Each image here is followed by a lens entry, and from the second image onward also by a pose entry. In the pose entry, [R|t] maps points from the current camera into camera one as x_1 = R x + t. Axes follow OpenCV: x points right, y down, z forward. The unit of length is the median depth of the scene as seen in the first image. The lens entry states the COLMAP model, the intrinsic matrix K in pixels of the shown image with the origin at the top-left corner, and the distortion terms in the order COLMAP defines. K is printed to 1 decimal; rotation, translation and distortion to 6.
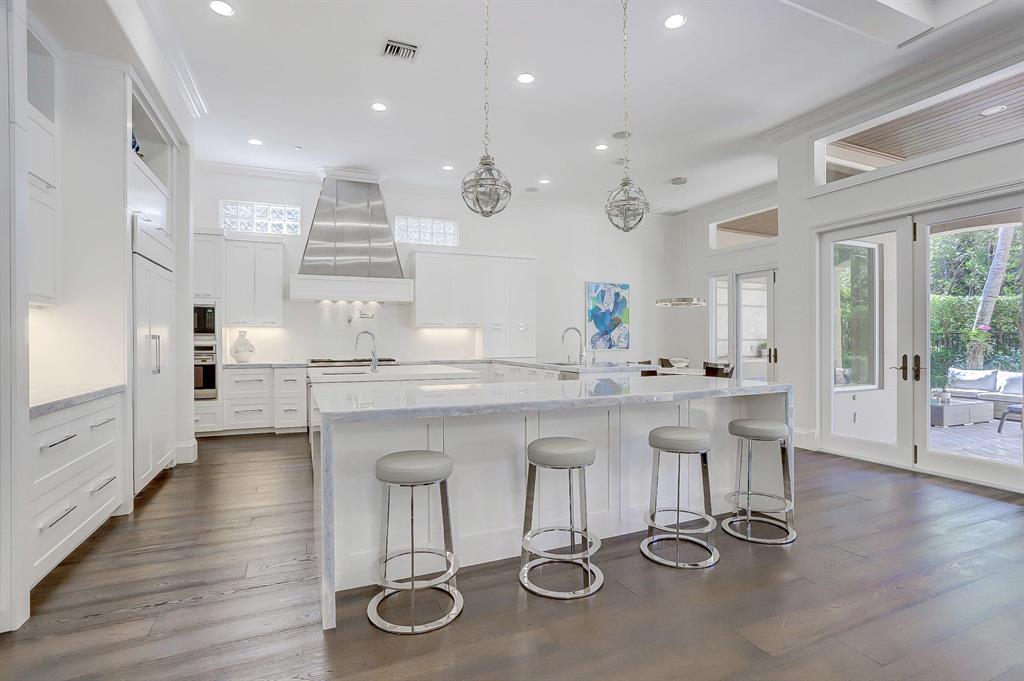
lens RADIAL K [[513.6, 0, 512.0], [0, 513.6, 340.5], [0, 0, 1]] dist [0.001044, 0.001021]
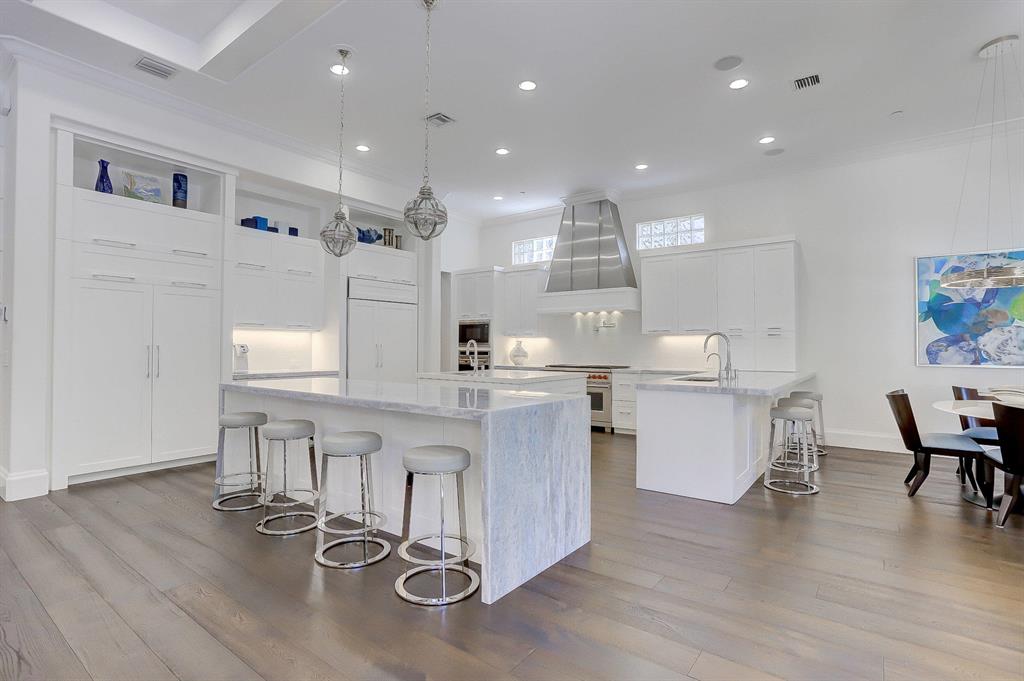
lens RADIAL K [[500.8, 0, 514.8], [0, 500.8, 330.4], [0, 0, 1]] dist [-0.000833, 0.000174]
pose [[0.510077, -0.024150, -0.859790, 0.421126], [-0.003065, 0.999548, -0.029894, -0.004623], [0.860123, 0.017883, 0.509773, 0.260981]]
